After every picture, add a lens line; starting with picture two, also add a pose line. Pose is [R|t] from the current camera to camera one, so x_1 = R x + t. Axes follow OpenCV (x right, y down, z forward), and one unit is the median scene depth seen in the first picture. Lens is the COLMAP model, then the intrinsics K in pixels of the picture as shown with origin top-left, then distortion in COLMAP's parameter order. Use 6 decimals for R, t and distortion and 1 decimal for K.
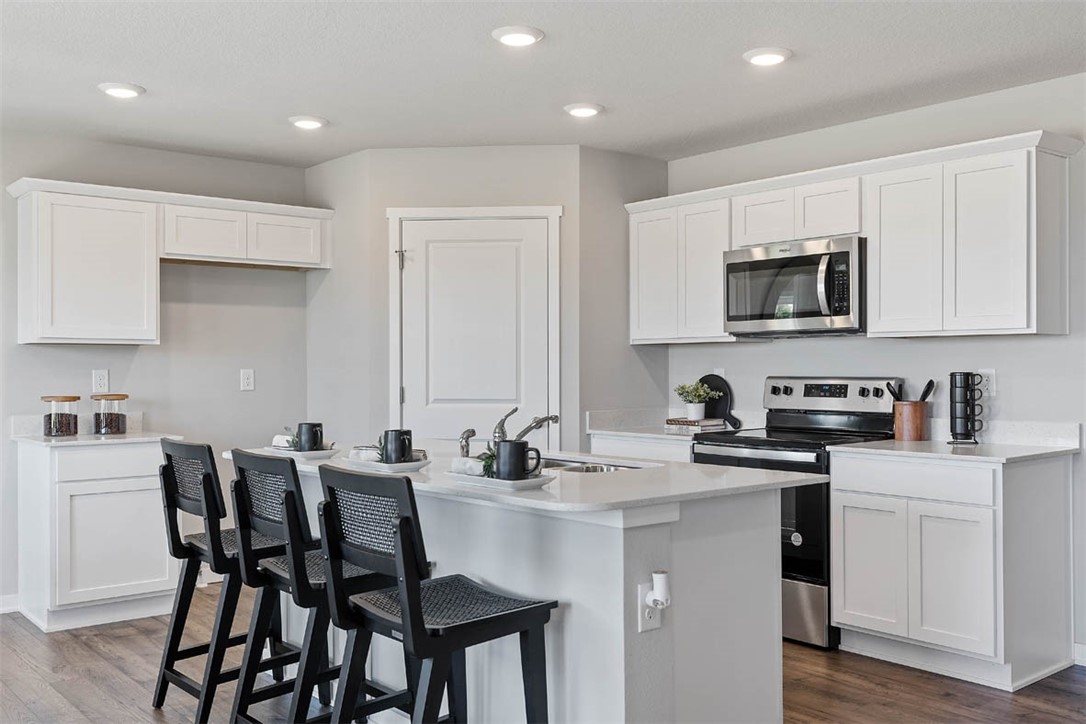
lens RADIAL K [[1018.4, 0, 552.2], [0, 1018.4, 364.7], [0, 0, 1]] dist [0.007624, 0.000000]
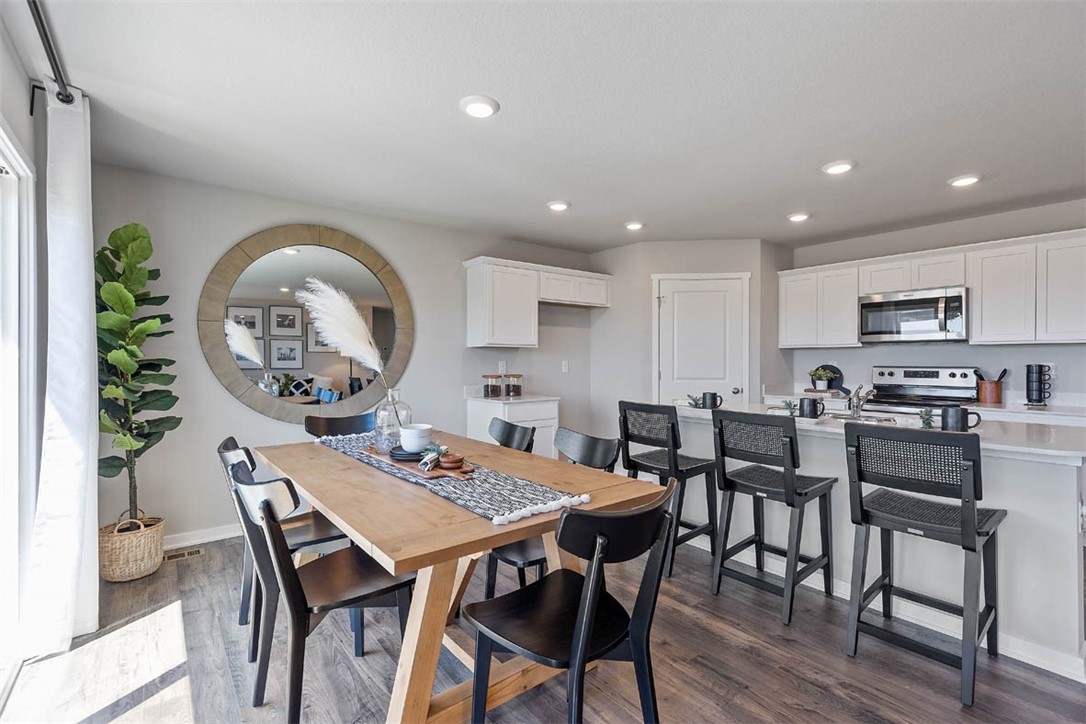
lens RADIAL K [[488.7, 0, 544.5], [0, 488.7, 360.4], [0, 0, 1]] dist [0.005956, -0.002402]
pose [[0.999597, 0.003278, -0.028207, -0.386427], [-0.003205, 0.999991, 0.002628, 0.001008], [0.028216, -0.002537, 0.999599, 0.126708]]
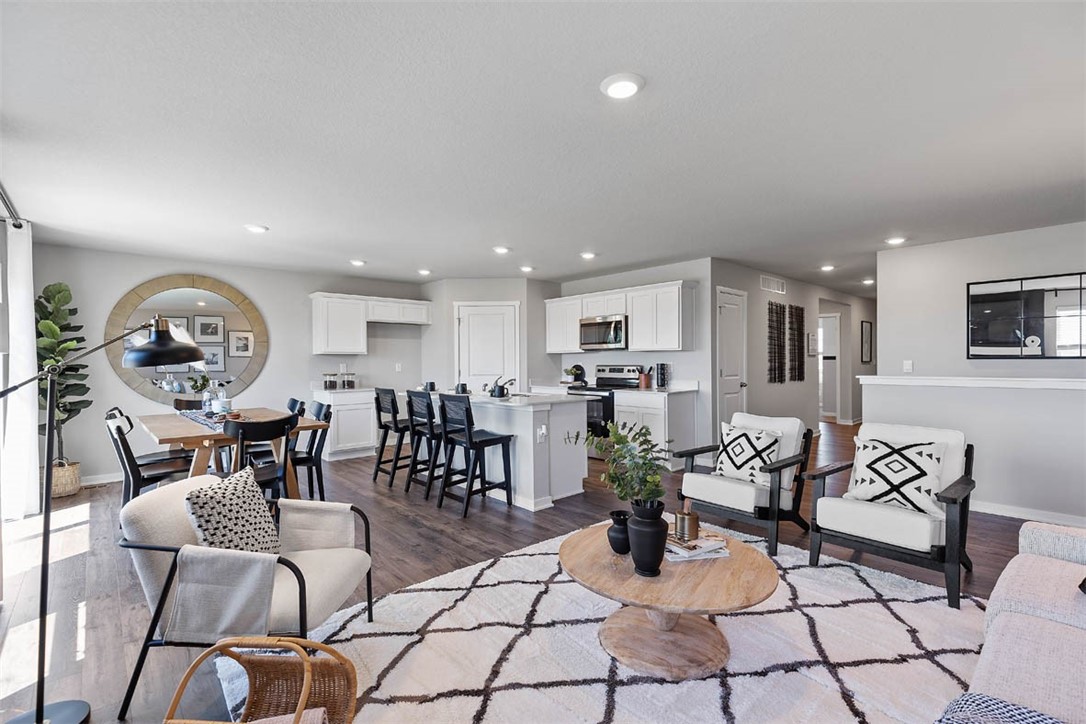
lens RADIAL K [[488.7, 0, 546.9], [0, 488.7, 363.3], [0, 0, 1]] dist [0.005956, -0.002402]
pose [[0.998943, -0.004185, 0.045769, 0.023294], [0.003897, 0.999972, 0.006386, -0.002633], [-0.045794, -0.006201, 0.998932, -0.313659]]
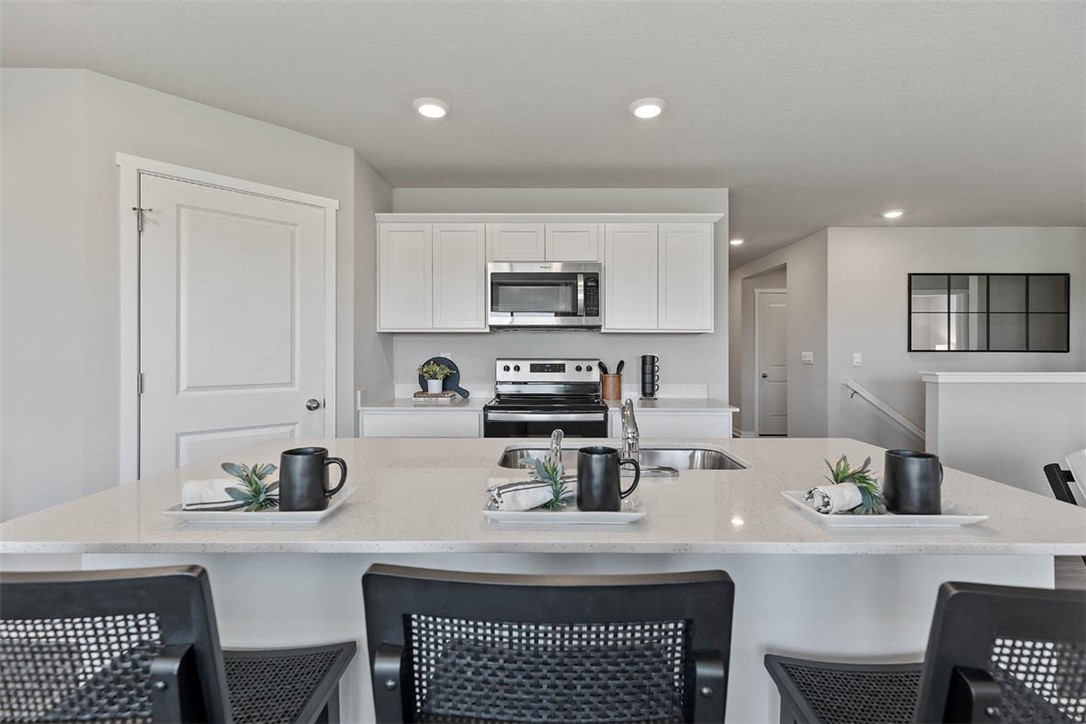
lens RADIAL K [[488.7, 0, 549.2], [0, 488.7, 353.0], [0, 0, 1]] dist [0.005956, -0.002402]
pose [[0.648779, 0.002174, 0.760974, -0.274559], [-0.004500, 0.999989, 0.000980, 0.003353], [-0.760963, -0.004060, 0.648782, 0.571113]]
